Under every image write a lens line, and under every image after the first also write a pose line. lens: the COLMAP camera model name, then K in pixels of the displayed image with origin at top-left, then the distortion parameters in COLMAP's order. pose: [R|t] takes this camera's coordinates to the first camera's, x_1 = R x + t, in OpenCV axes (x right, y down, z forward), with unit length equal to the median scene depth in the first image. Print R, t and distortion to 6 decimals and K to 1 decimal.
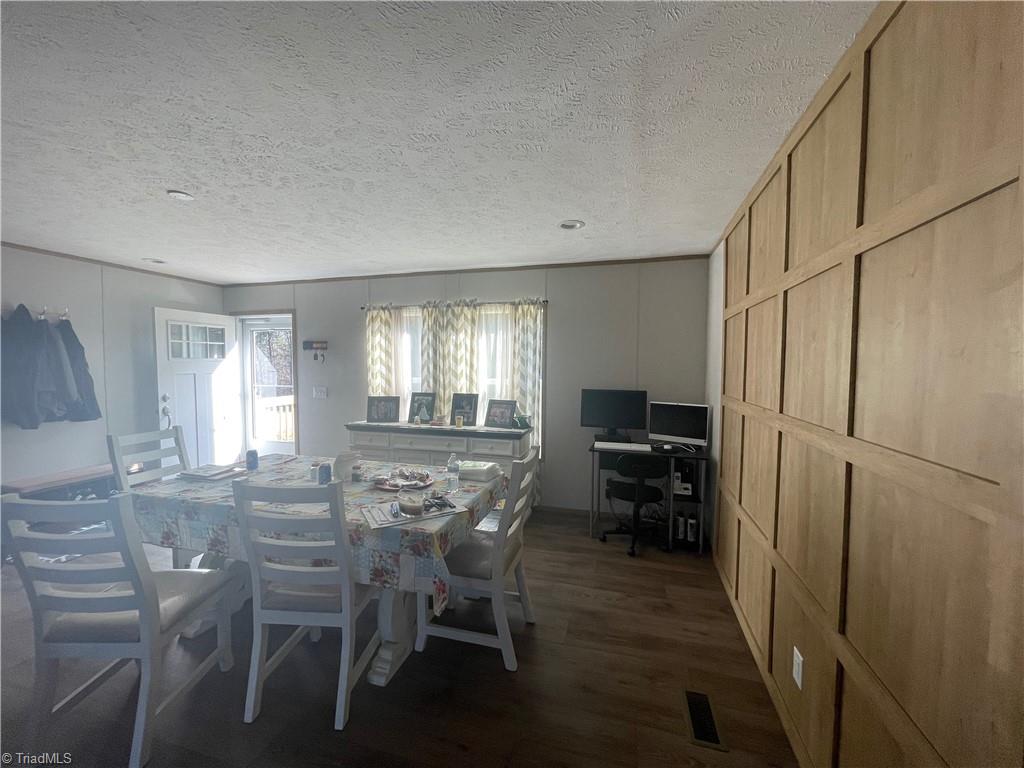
lens RADIAL K [[414.9, 0, 511.4], [0, 414.9, 387.5], [0, 0, 1]] dist [-0.001502, -0.000531]
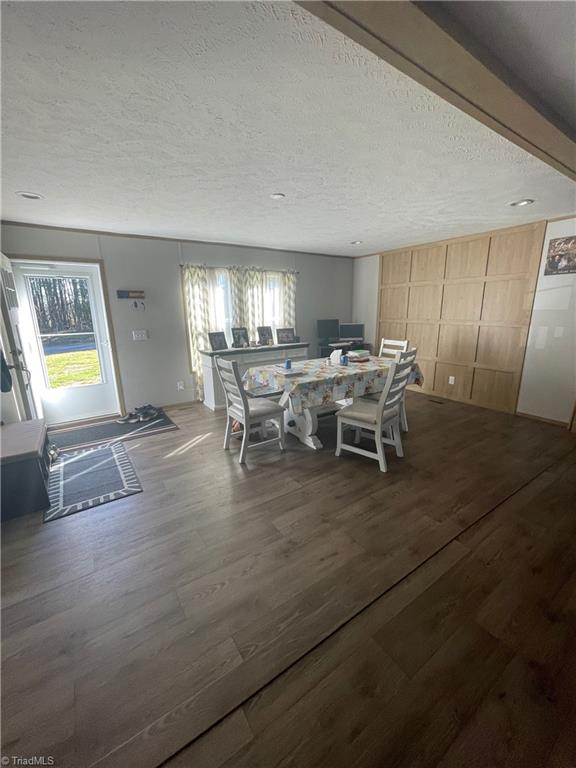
lens RADIAL K [[311.2, 0, 288.0], [0, 311.2, 384.0], [0, 0, 1]] dist [-0.001502, -0.000531]
pose [[0.644065, -0.198009, 0.738900, -1.003990], [0.061134, 0.976152, 0.208300, -0.013473], [-0.762524, -0.088987, 0.640811, 0.097953]]
